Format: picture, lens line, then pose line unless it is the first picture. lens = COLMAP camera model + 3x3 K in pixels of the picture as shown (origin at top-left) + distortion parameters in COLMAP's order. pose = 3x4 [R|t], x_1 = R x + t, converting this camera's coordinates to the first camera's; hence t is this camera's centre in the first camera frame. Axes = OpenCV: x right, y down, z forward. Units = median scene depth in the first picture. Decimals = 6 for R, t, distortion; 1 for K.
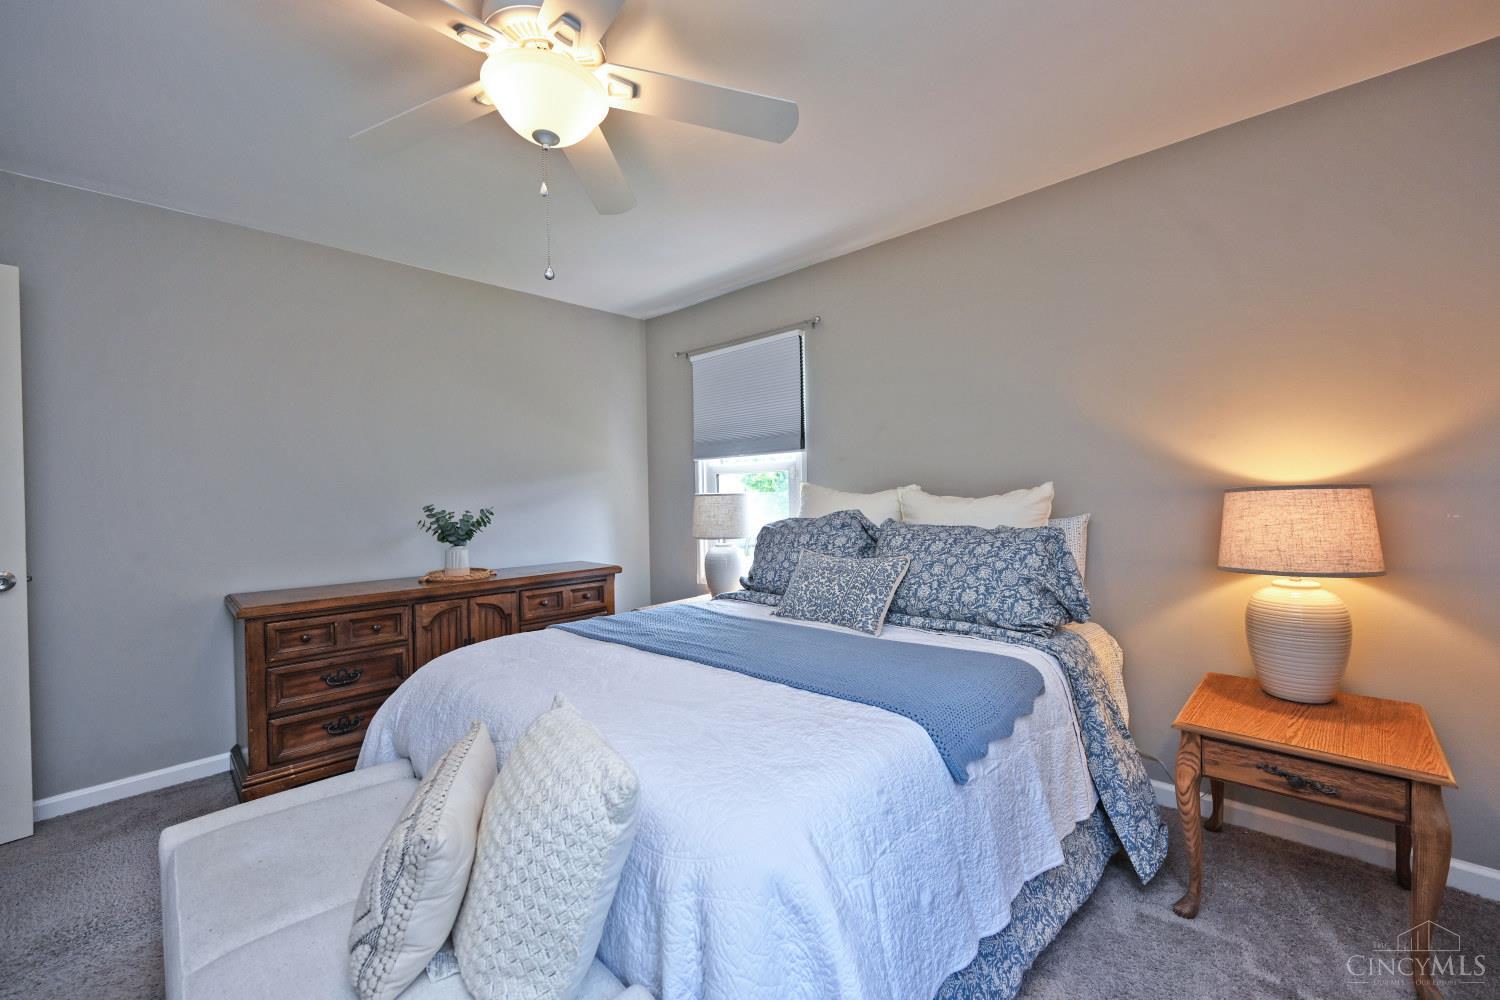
lens RADIAL K [[606.0, 0, 751.9], [0, 606.0, 505.8], [0, 0, 1]] dist [-0.000444, 0.000035]
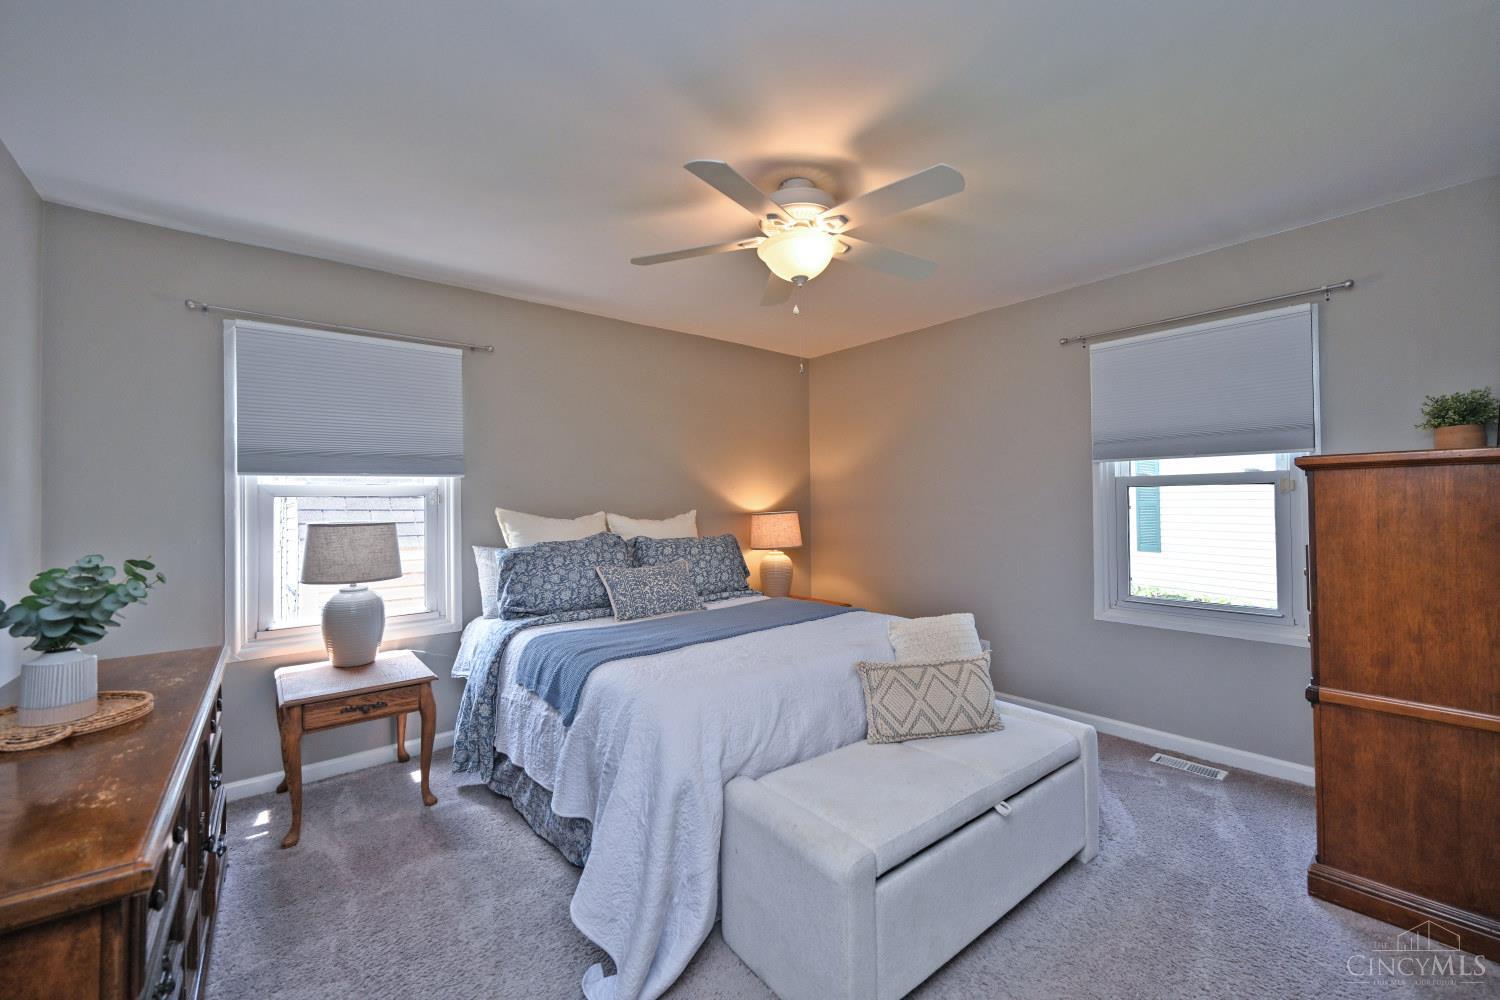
lens RADIAL K [[606.0, 0, 751.9], [0, 606.0, 505.8], [0, 0, 1]] dist [-0.000444, 0.000035]
pose [[0.128316, 0.009067, 0.991692, -1.121809], [0.035377, 0.999280, -0.013714, -0.019412], [-0.991102, 0.036843, 0.127902, 0.594974]]
